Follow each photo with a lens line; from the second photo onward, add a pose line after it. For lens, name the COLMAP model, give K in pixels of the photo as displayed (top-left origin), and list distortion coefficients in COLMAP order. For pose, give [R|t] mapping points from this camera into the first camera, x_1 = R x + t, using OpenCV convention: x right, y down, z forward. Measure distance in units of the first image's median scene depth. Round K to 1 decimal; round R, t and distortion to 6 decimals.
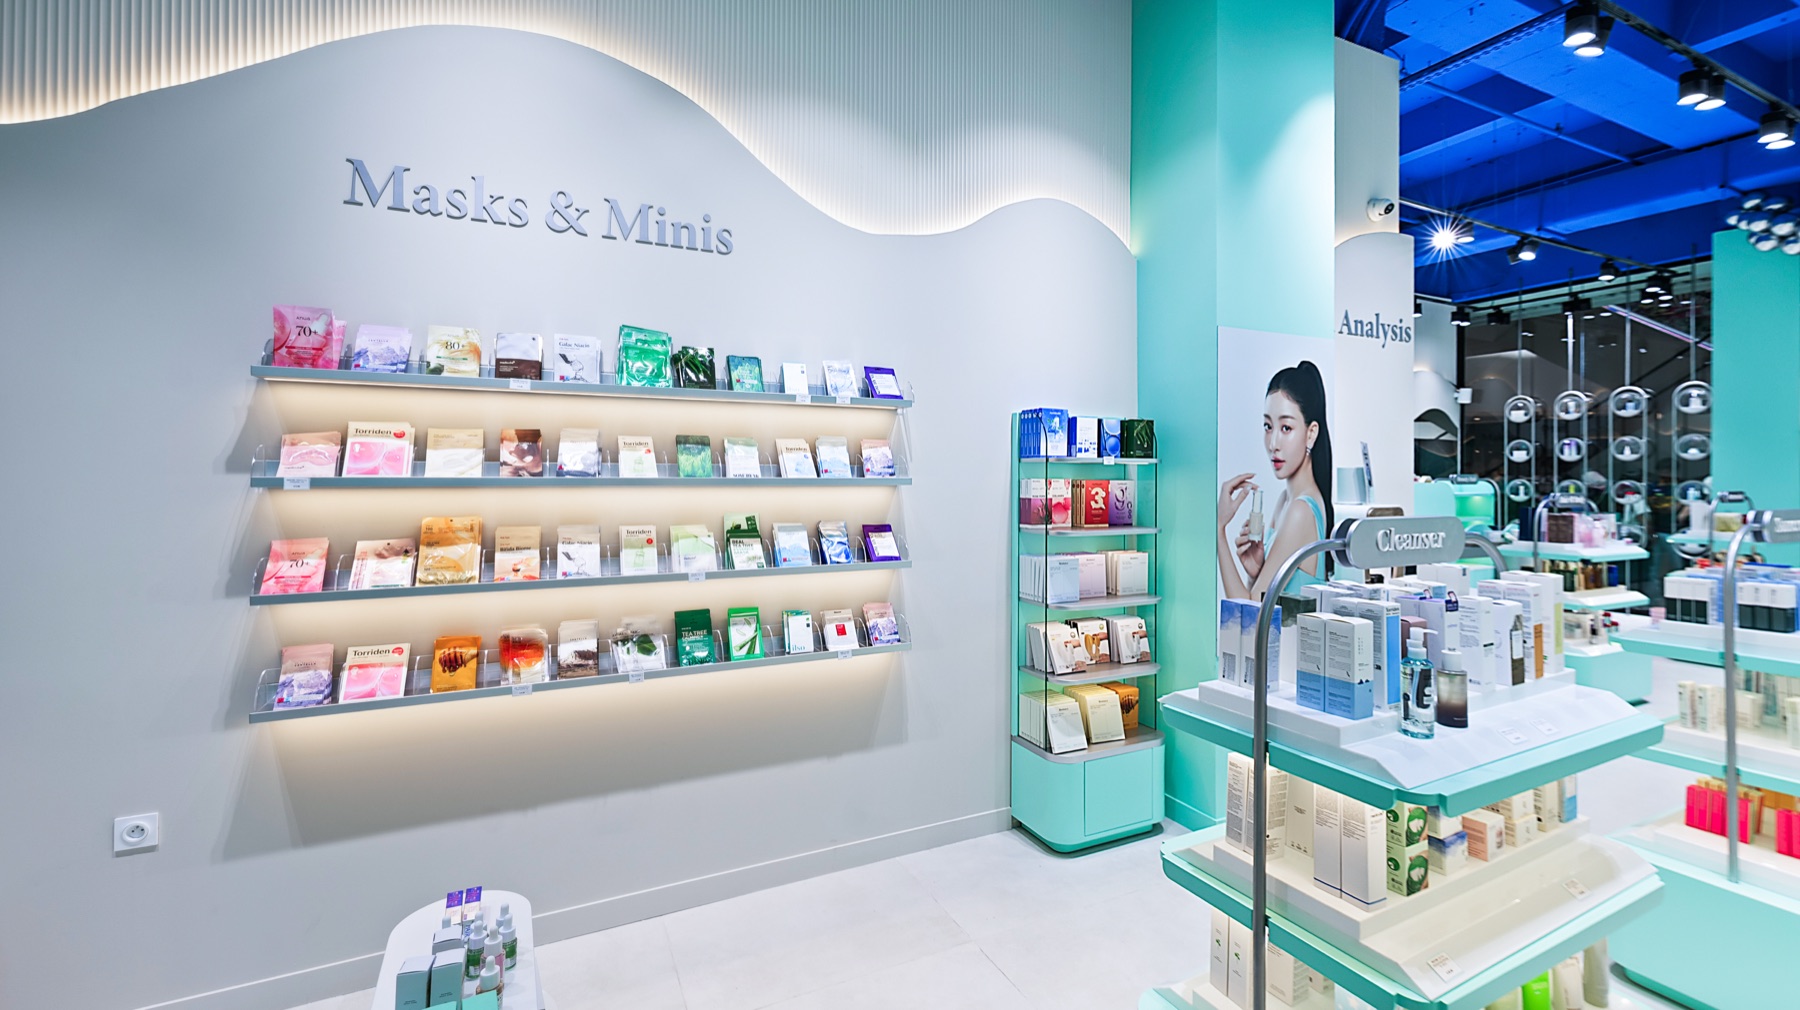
lens RADIAL K [[769.7, 0, 931.2], [0, 769.7, 474.2], [0, 0, 1]] dist [0.001609, 0.000245]
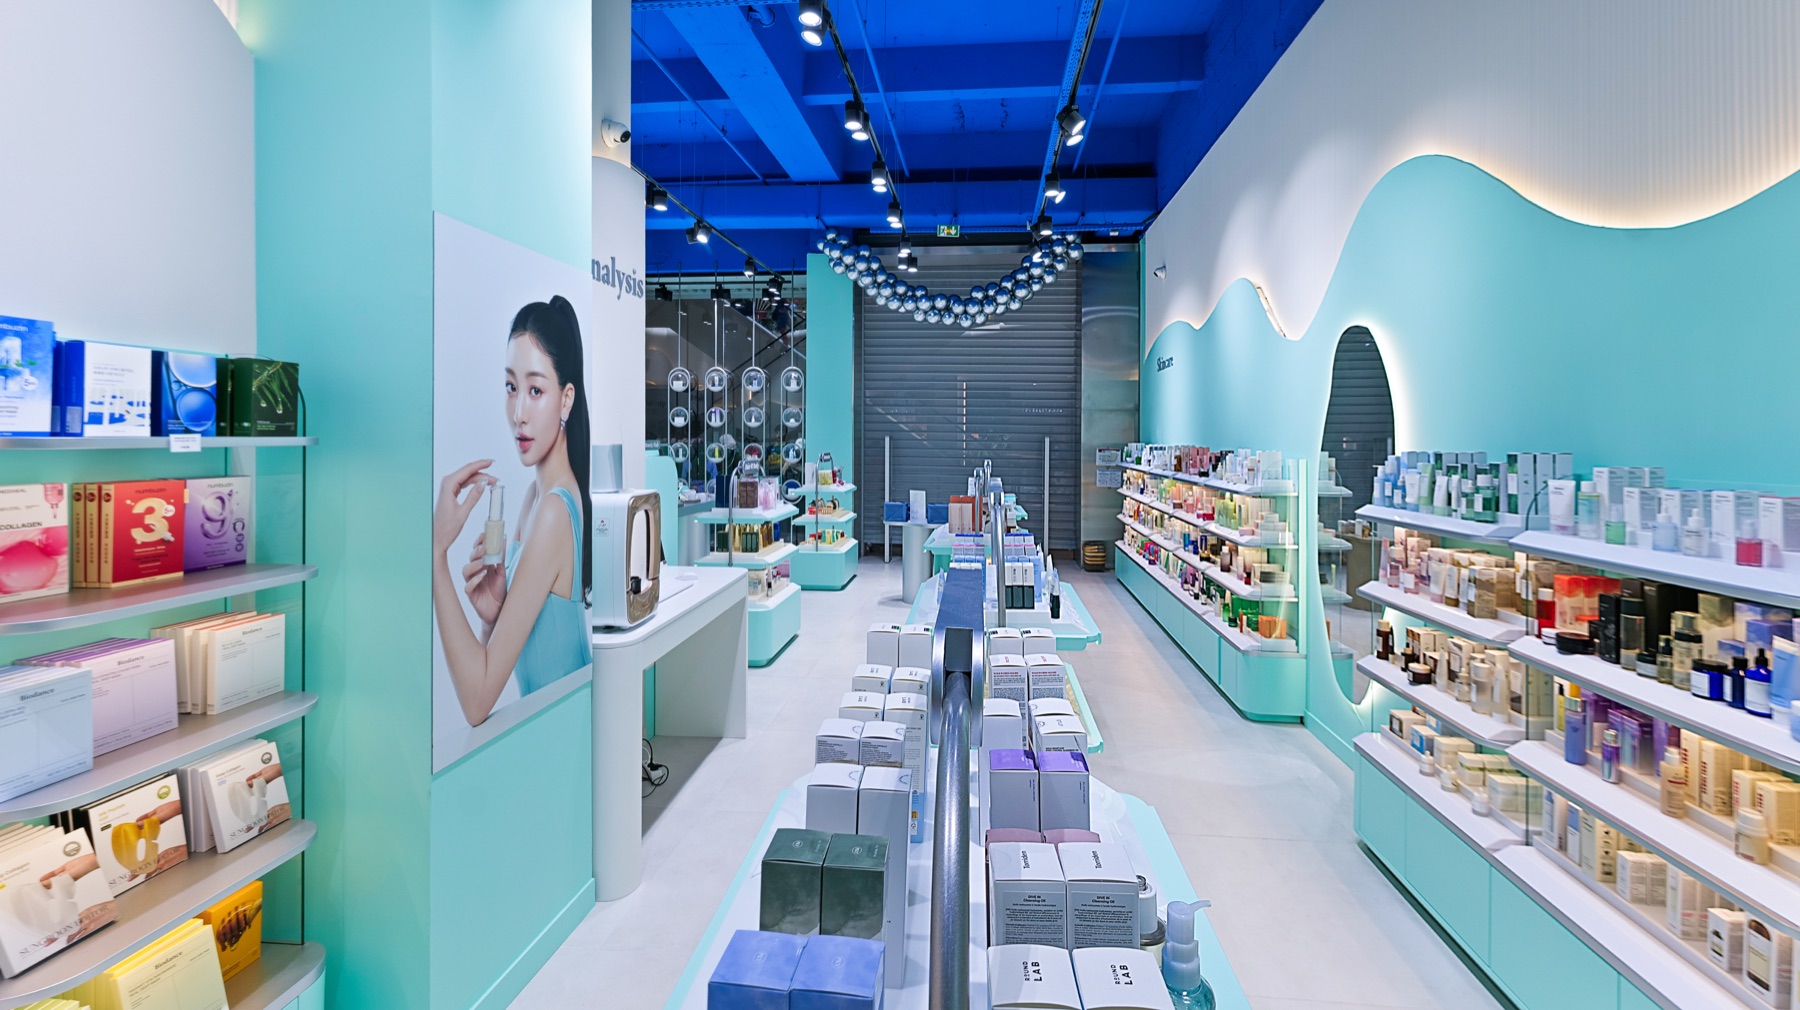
lens RADIAL K [[759.7, 0, 909.0], [0, 759.7, 439.6], [0, 0, 1]] dist [0.001506, 0.000431]
pose [[0.547534, -0.004570, 0.836771, 0.080553], [-0.004045, 0.999959, 0.008108, -0.023581], [-0.836774, -0.007824, 0.547493, 0.359037]]
